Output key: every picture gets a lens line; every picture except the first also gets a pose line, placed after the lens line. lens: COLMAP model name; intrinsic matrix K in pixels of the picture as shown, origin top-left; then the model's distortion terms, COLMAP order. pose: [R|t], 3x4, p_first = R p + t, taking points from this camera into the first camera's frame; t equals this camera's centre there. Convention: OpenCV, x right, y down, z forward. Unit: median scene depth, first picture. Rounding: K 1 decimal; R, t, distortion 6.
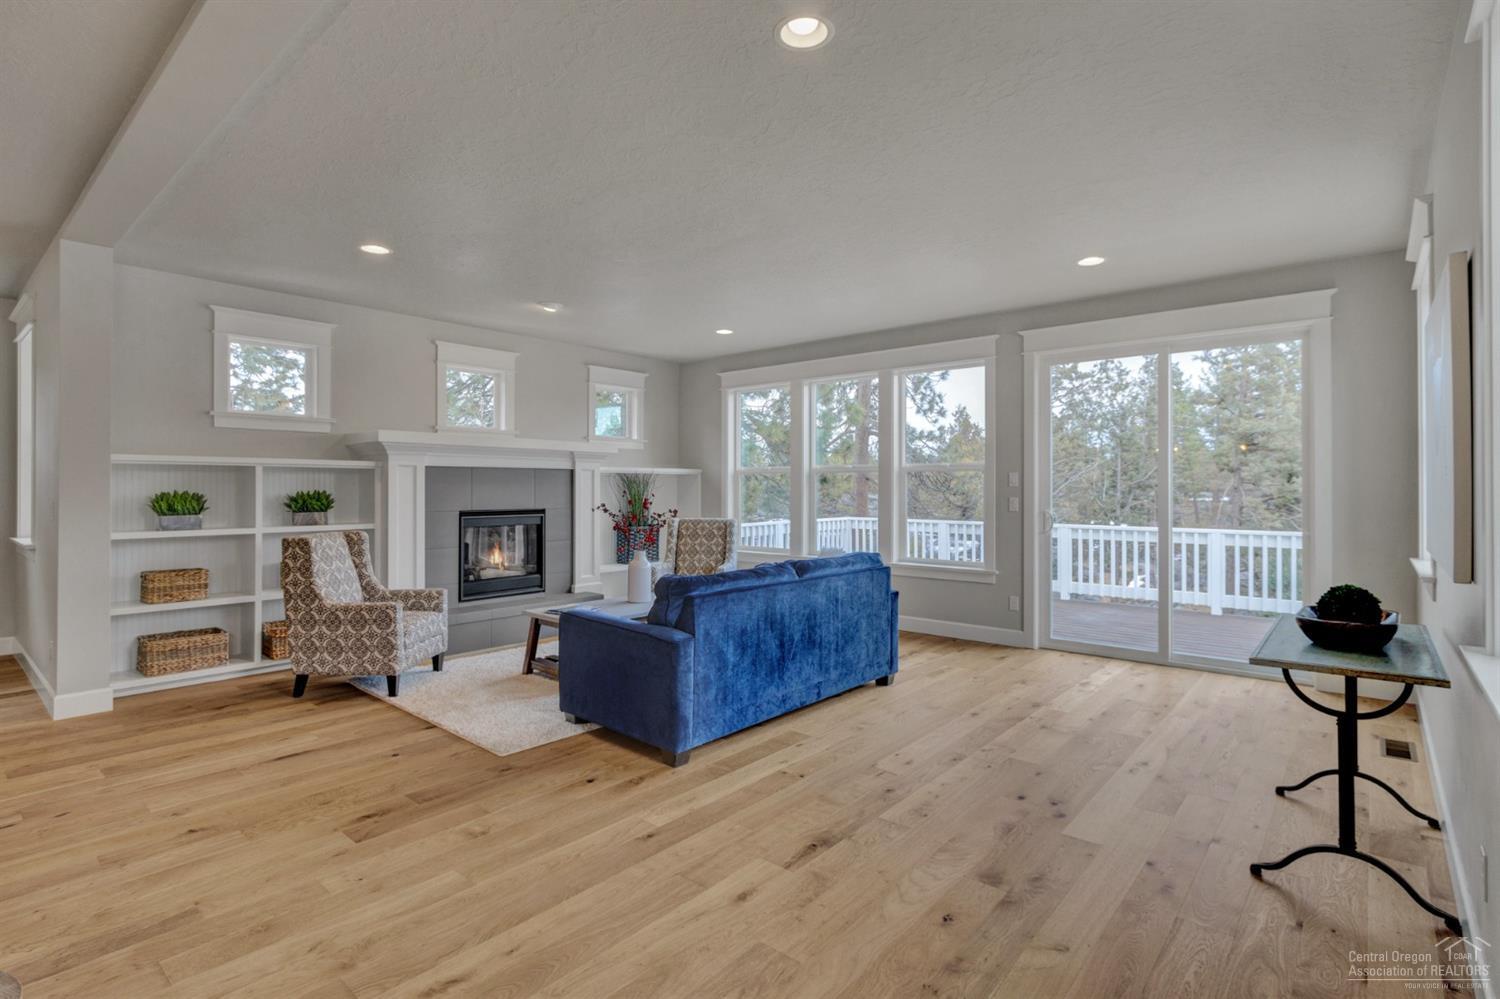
lens RADIAL K [[713.3, 0, 756.8], [0, 713.3, 485.9], [0, 0, 1]] dist [0.004797, 0.000019]
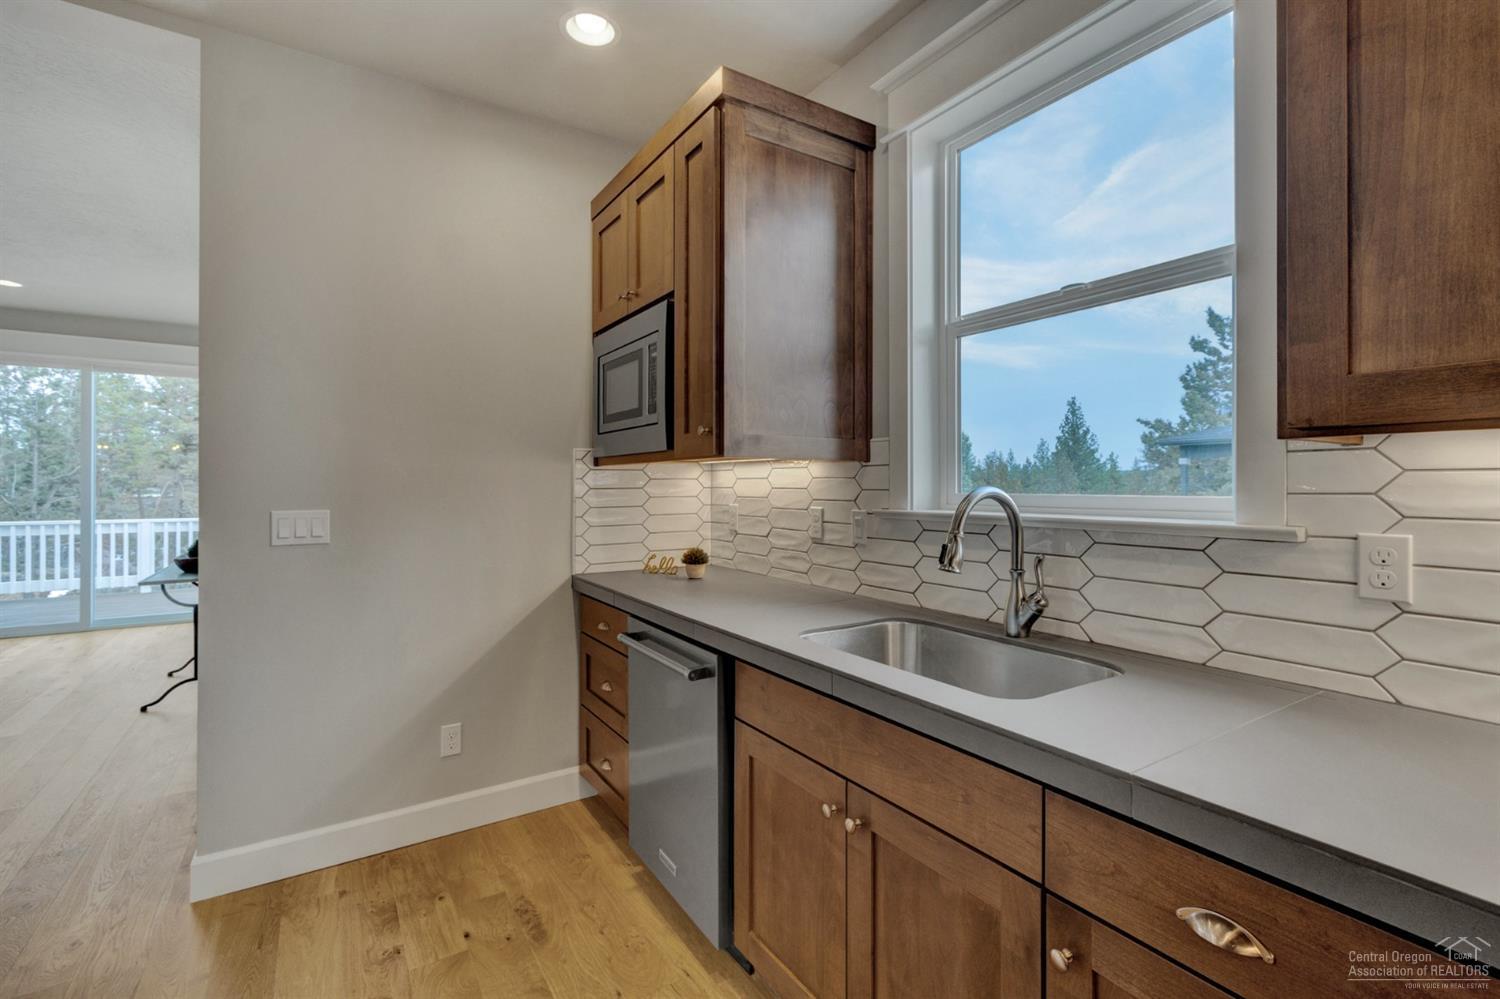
lens RADIAL K [[679.8, 0, 755.7], [0, 679.8, 486.0], [0, 0, 1]] dist [0.007258, 0.000362]
pose [[0.286515, -0.000426, 0.958076, -0.167165], [-0.005546, 0.999982, 0.002104, -0.001574], [-0.958060, -0.005917, 0.286507, -0.324283]]
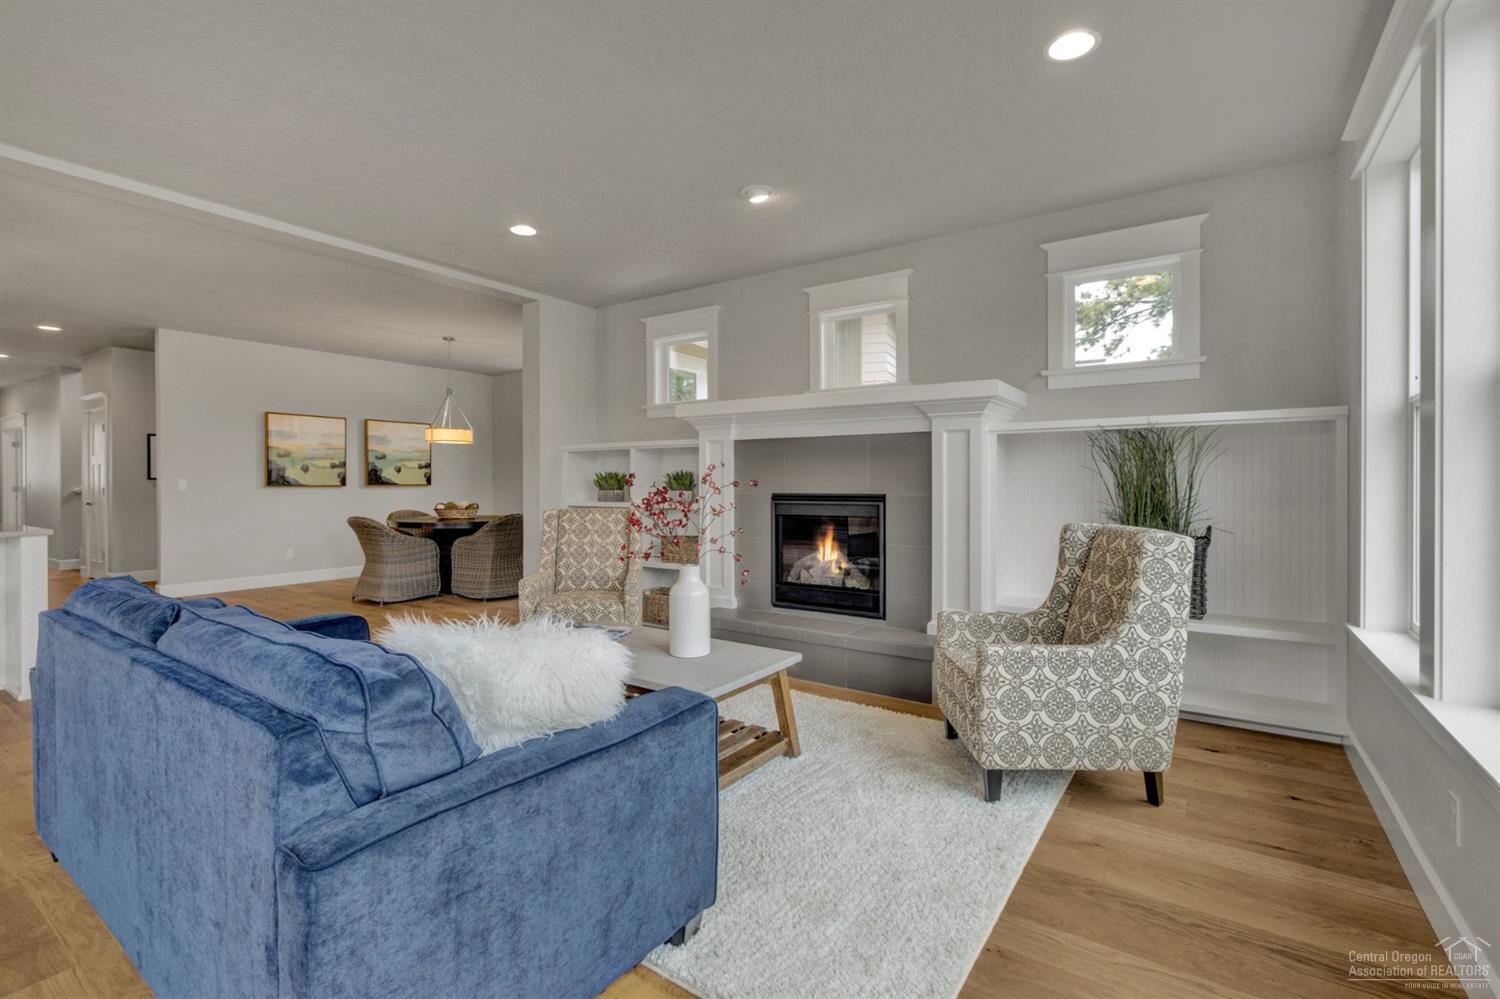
lens RADIAL K [[679.8, 0, 751.8], [0, 679.8, 485.2], [0, 0, 1]] dist [0.007258, 0.000362]
pose [[0.115236, 0.007155, -0.993312, 0.290491], [0.007470, 0.999940, 0.008070, 0.016140], [0.993310, -0.008350, 0.115175, 0.741812]]
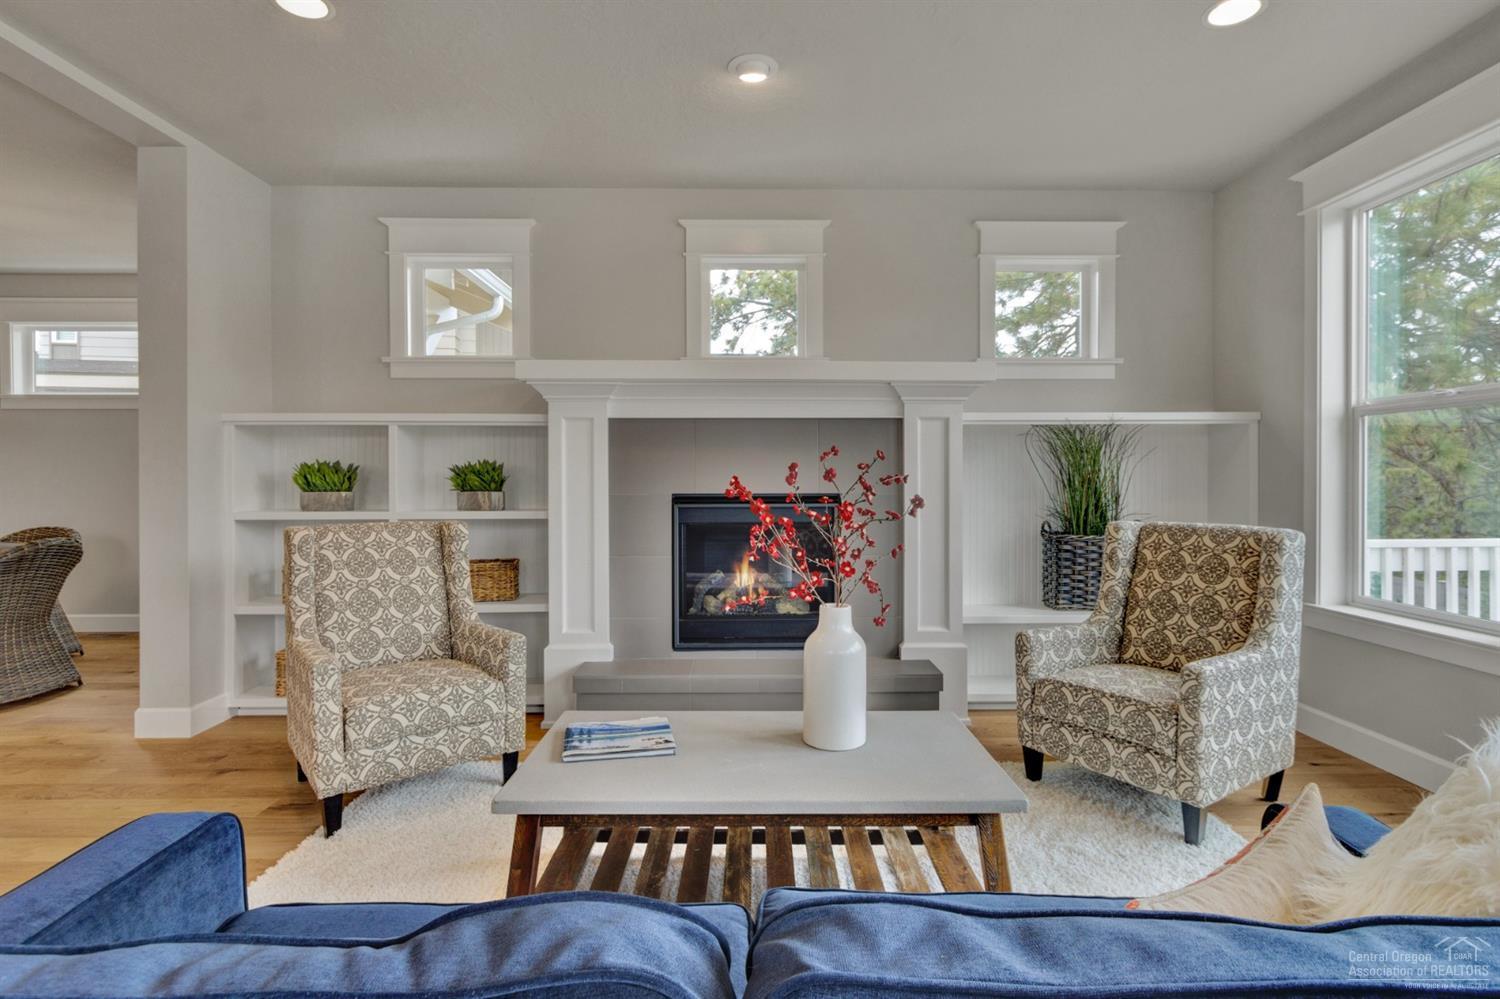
lens RADIAL K [[777.0, 0, 754.7], [0, 777.0, 481.5], [0, 0, 1]] dist [0.011606, -0.000522]
pose [[0.668071, 0.005092, -0.744081, 0.085251], [0.004673, 0.999928, 0.011039, 0.015073], [0.744083, -0.010852, 0.667999, 0.521333]]
